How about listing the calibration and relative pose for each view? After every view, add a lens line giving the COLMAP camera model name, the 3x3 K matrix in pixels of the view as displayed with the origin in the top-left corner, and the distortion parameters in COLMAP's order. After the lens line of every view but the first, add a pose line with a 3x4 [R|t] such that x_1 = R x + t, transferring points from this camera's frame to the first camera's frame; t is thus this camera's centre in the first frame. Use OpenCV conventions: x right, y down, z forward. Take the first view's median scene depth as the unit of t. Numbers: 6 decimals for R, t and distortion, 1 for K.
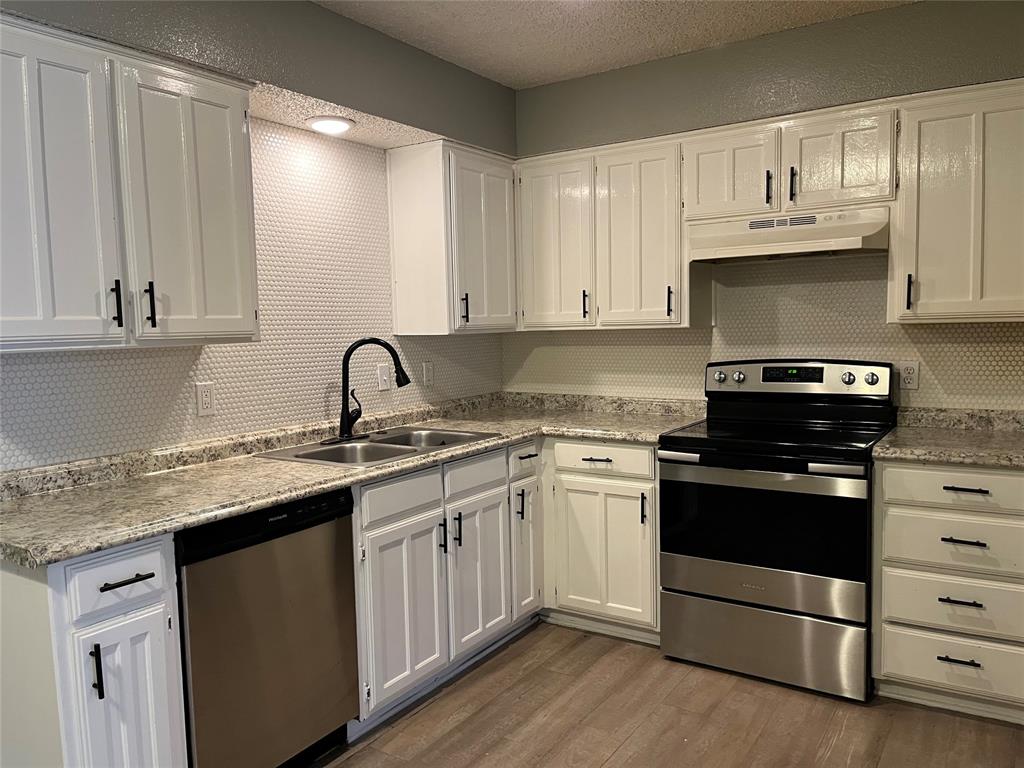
lens RADIAL K [[773.5, 0, 516.3], [0, 773.5, 386.0], [0, 0, 1]] dist [0.055259, -0.064840]
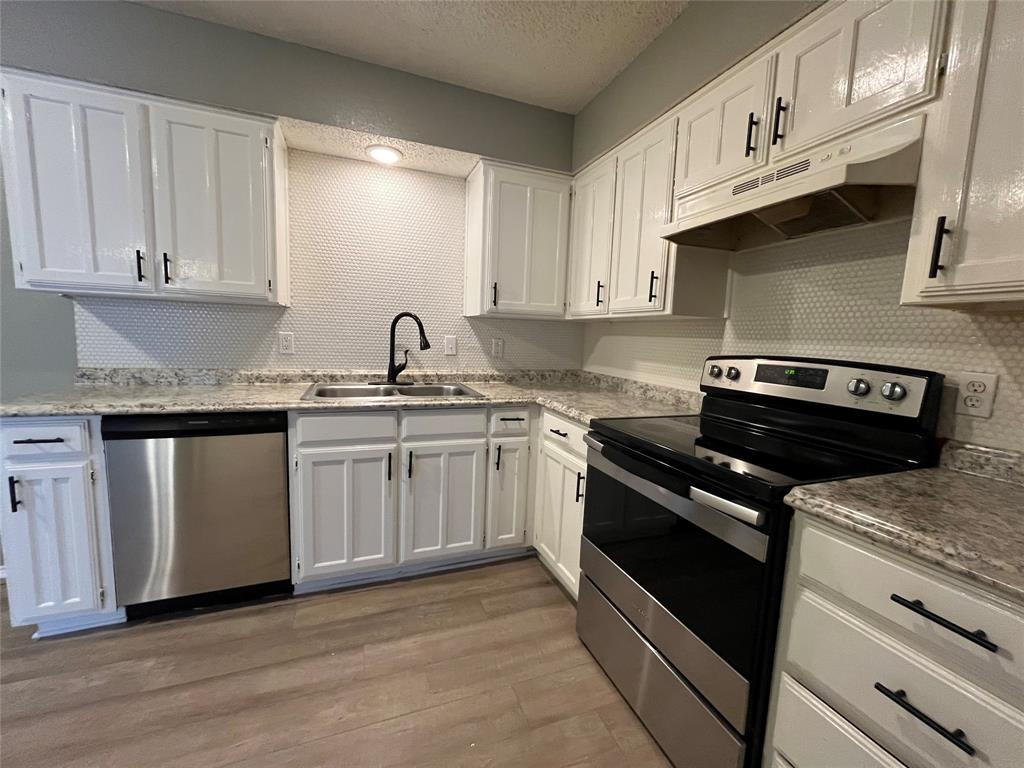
lens RADIAL K [[417.0, 0, 508.9], [0, 417.0, 381.0], [0, 0, 1]] dist [-0.002269, -0.000294]
pose [[0.811042, 0.120759, -0.572389, 0.394315], [-0.106753, 0.992584, 0.058147, -0.003468], [0.575166, 0.013945, 0.817918, 0.507414]]
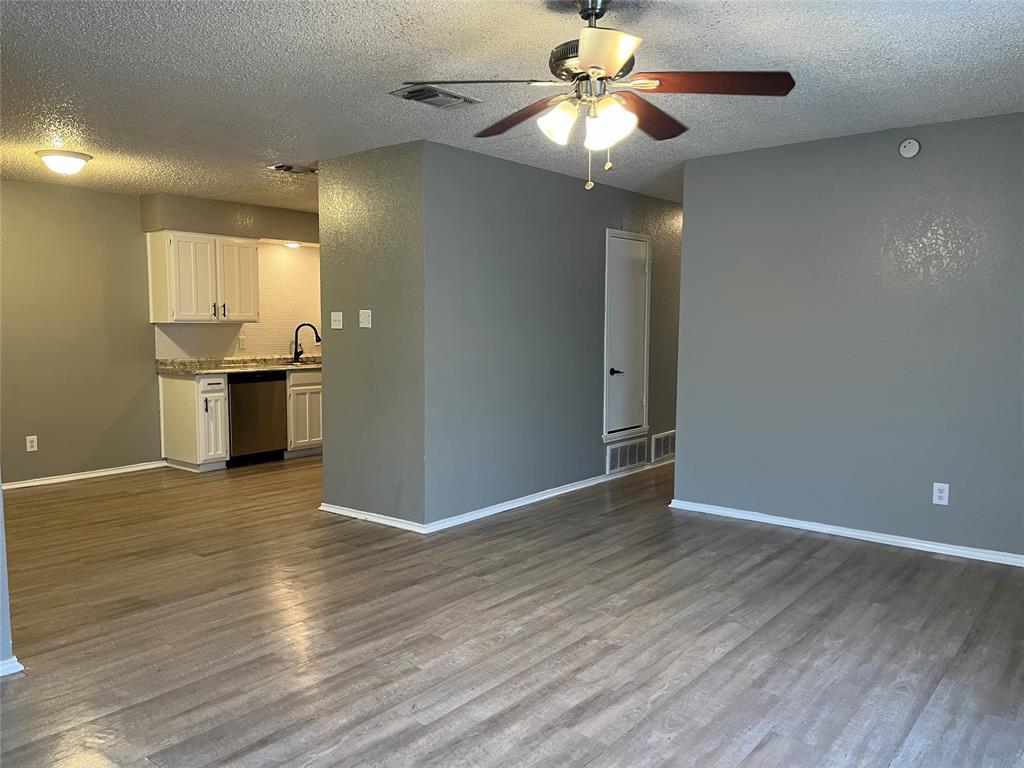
lens RADIAL K [[773.5, 0, 516.3], [0, 773.5, 386.0], [0, 0, 1]] dist [0.055259, -0.064840]
pose [[0.994625, 0.038522, -0.096109, 0.779871], [-0.038404, 0.999258, 0.003076, 0.113840], [0.096156, 0.000631, 0.995366, -1.546159]]
